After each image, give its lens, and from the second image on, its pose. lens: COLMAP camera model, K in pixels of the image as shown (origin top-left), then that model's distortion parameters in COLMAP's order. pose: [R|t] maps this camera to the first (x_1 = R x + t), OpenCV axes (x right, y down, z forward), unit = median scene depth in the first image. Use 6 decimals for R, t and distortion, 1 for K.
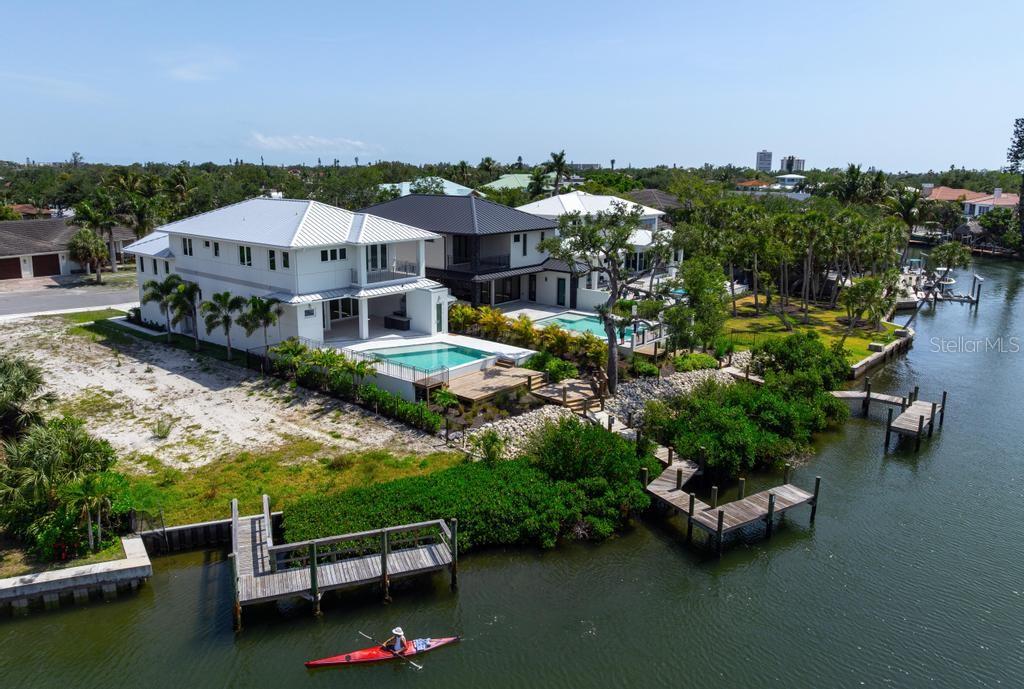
lens RADIAL K [[733.1, 0, 526.8], [0, 733.1, 326.7], [0, 0, 1]] dist [-0.039830, 0.001935]
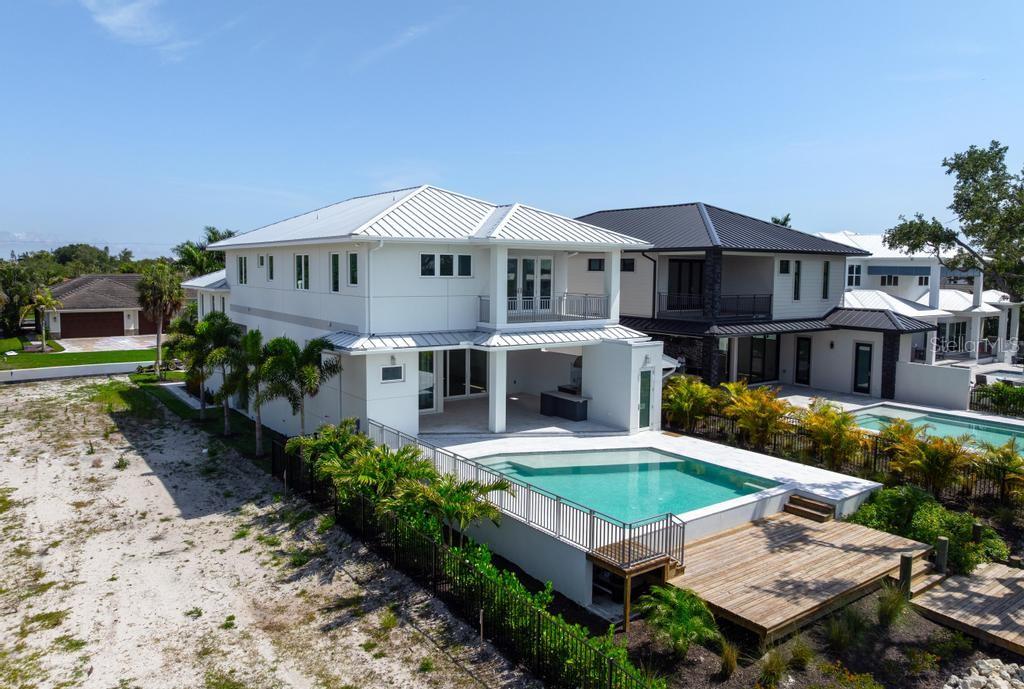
lens RADIAL K [[733.1, 0, 511.4], [0, 733.1, 335.2], [0, 0, 1]] dist [-0.039830, 0.001935]
pose [[0.964446, 0.022802, -0.263296, -0.083725], [-0.056355, 0.991101, -0.120595, 0.011180], [0.258203, 0.131145, 0.957148, 0.531529]]
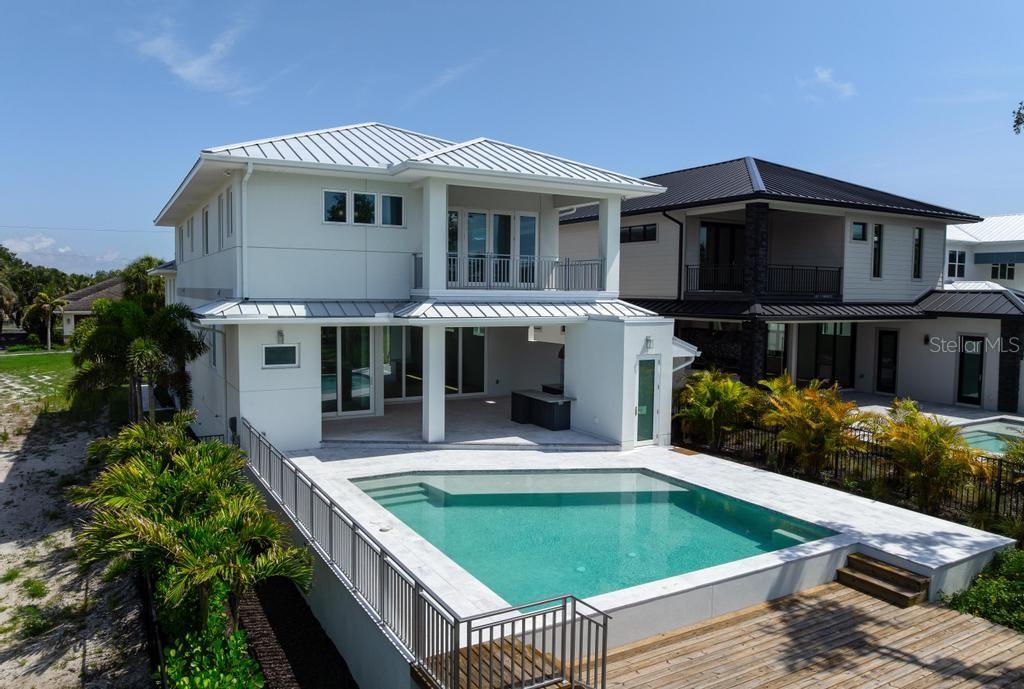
lens RADIAL K [[733.1, 0, 515.3], [0, 733.1, 339.5], [0, 0, 1]] dist [-0.039830, 0.001935]
pose [[0.930617, 0.023284, -0.365254, -0.054239], [-0.079117, 0.987176, -0.138649, 0.014291], [0.357341, 0.157927, 0.920525, 0.706503]]
